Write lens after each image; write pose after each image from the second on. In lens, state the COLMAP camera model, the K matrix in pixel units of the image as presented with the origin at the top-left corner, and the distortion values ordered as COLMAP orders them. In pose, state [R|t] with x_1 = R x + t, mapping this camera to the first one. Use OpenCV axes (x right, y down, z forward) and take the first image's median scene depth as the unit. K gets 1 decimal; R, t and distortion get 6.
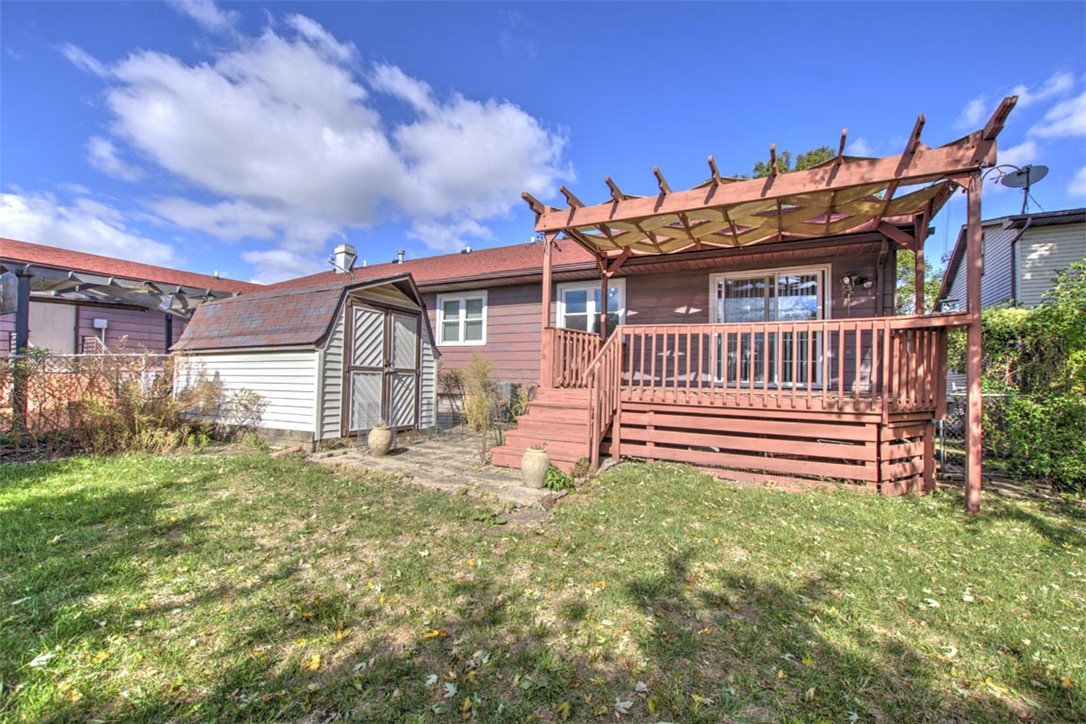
lens RADIAL K [[471.3, 0, 539.7], [0, 471.3, 363.8], [0, 0, 1]] dist [0.002725, -0.000635]
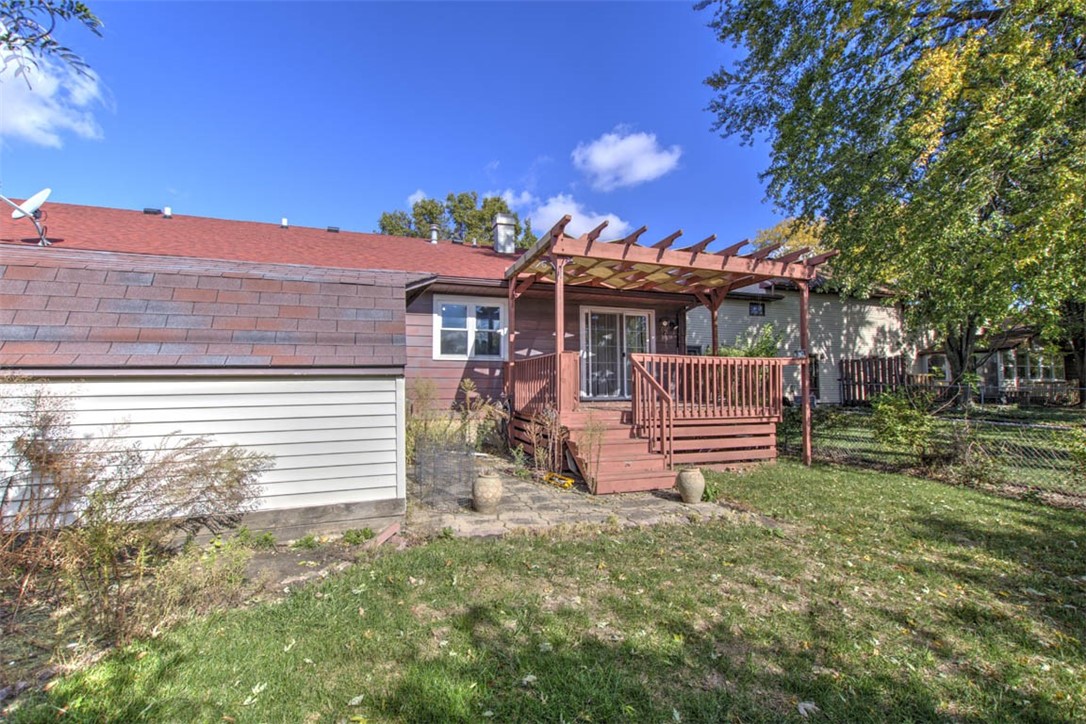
lens RADIAL K [[471.3, 0, 540.0], [0, 471.3, 363.2], [0, 0, 1]] dist [0.002725, -0.000635]
pose [[0.669770, 0.018405, 0.742341, -0.836572], [-0.005557, 0.999789, -0.019774, -0.032203], [-0.742548, 0.009119, 0.669731, 0.406033]]
